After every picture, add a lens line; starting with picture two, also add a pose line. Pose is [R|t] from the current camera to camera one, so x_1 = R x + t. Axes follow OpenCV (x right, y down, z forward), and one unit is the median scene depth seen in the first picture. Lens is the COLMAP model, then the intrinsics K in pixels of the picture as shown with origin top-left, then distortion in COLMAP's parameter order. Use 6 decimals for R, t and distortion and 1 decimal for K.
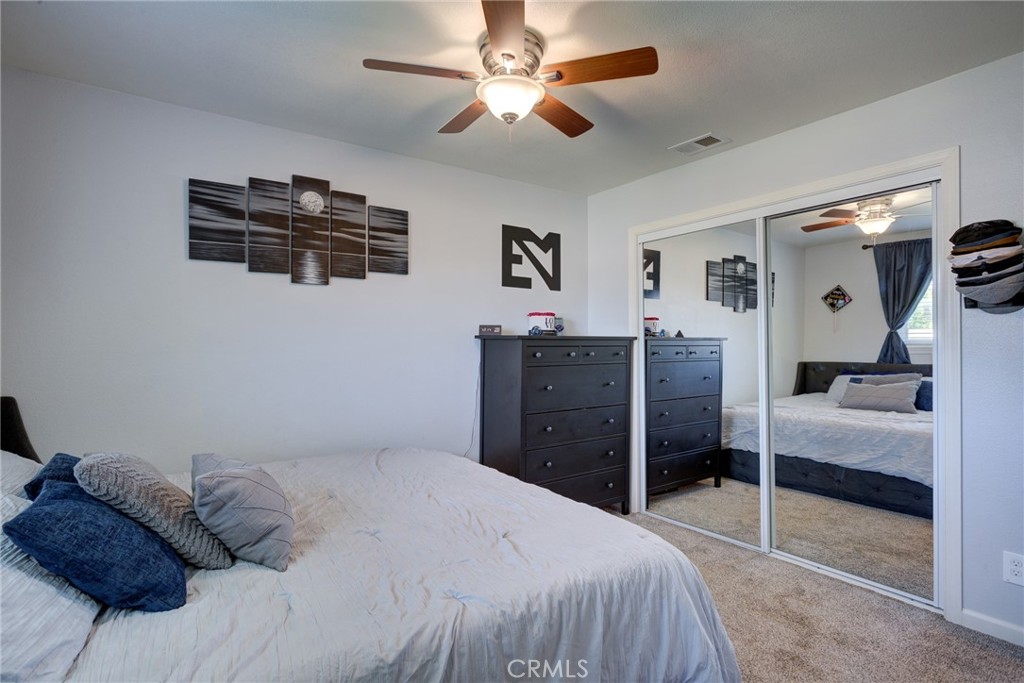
lens RADIAL K [[511.0, 0, 512.0], [0, 511.0, 341.5], [0, 0, 1]] dist [-0.018862, 0.000253]
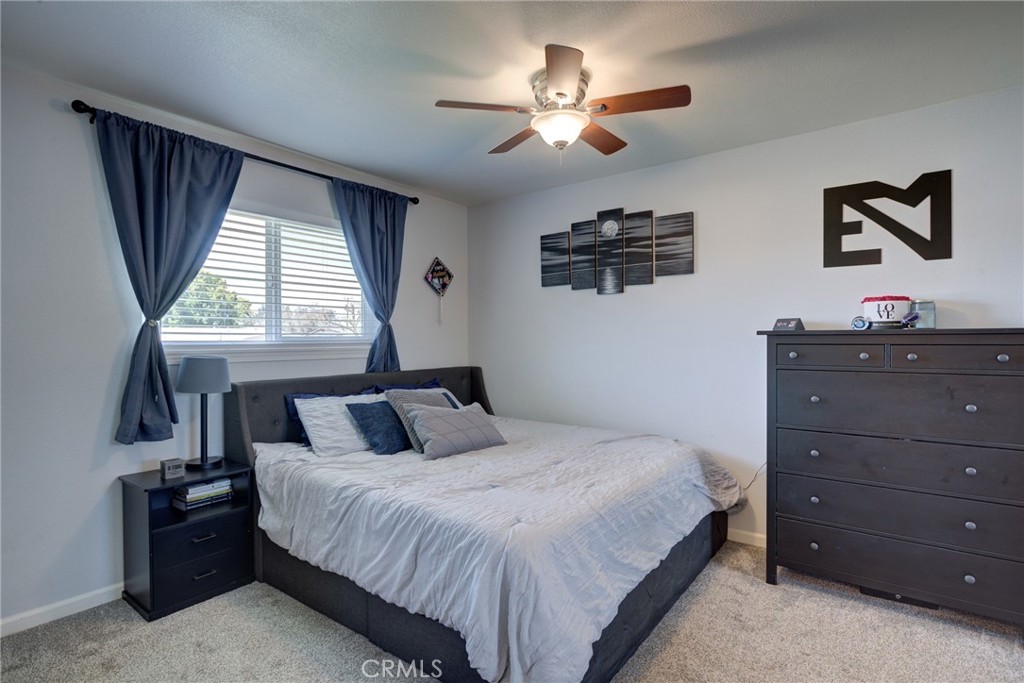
lens RADIAL K [[501.4, 0, 512.0], [0, 501.4, 341.5], [0, 0, 1]] dist [-0.000799, -0.000268]
pose [[0.289552, -0.000675, -0.957162, 0.684296], [-0.002235, 0.999997, -0.001381, 0.008395], [0.957160, 0.002539, 0.289549, 0.377938]]
